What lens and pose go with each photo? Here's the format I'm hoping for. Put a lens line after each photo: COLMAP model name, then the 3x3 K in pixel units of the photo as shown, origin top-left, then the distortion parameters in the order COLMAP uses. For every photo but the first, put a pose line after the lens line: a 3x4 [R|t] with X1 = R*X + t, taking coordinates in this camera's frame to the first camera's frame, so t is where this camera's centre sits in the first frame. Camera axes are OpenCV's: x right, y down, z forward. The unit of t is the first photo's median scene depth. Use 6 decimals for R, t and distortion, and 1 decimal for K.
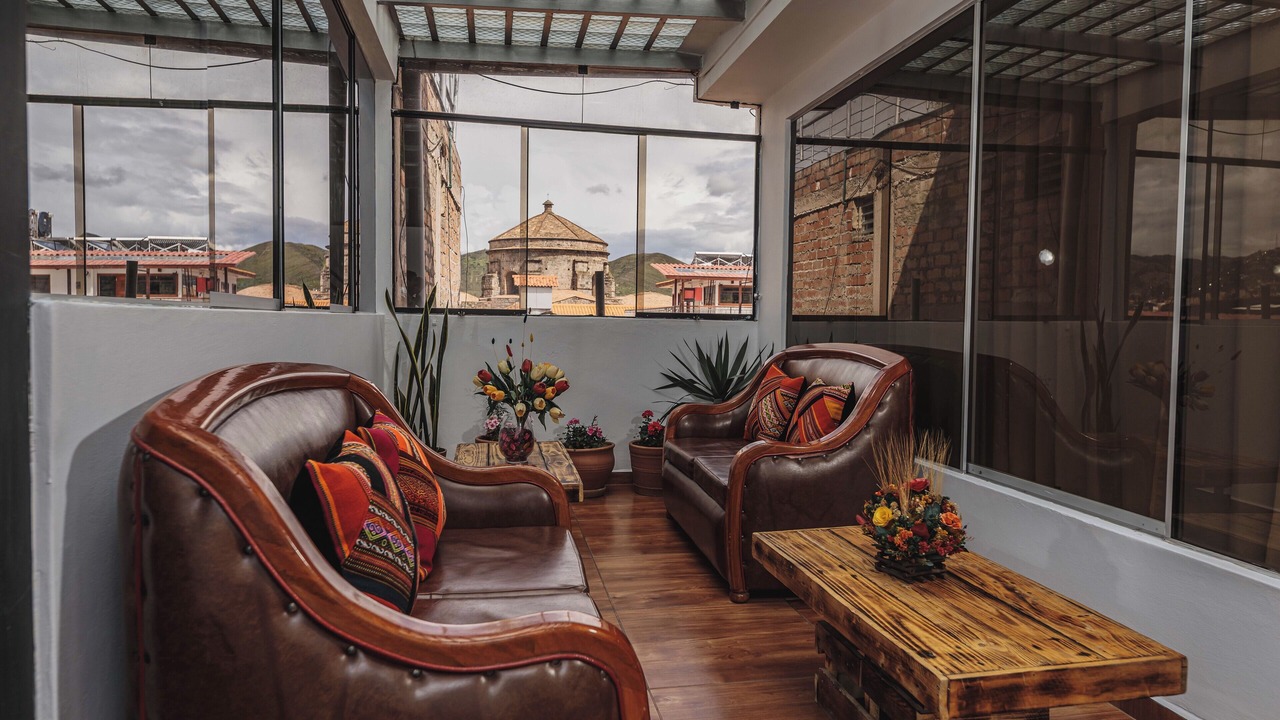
lens RADIAL K [[823.2, 0, 640.0], [0, 823.2, 360.0], [0, 0, 1]] dist [0.000520, -0.000940]
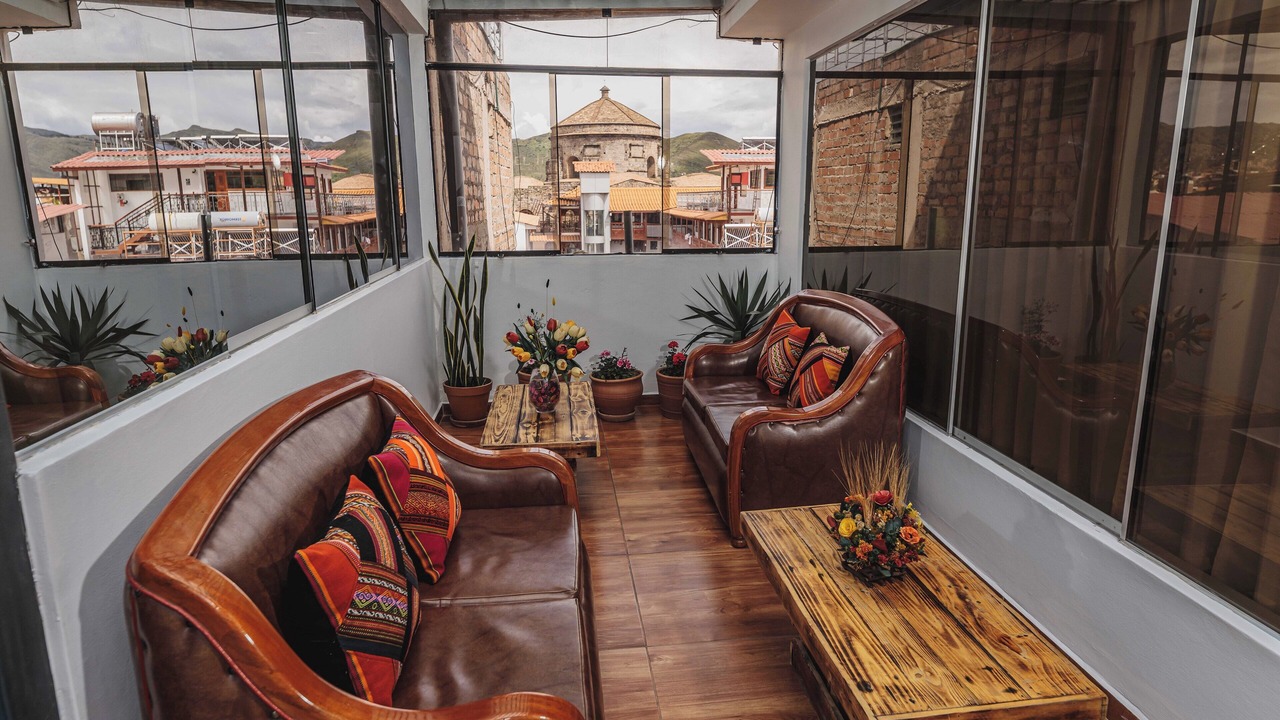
lens RADIAL K [[745.3, 0, 640.0], [0, 745.3, 360.0], [0, 0, 1]] dist [-0.003808, 0.001783]
pose [[0.997304, -0.005577, -0.073167, 0.061074], [0.017627, 0.986119, 0.165101, -0.127155], [0.071231, -0.165946, 0.983559, 0.030453]]
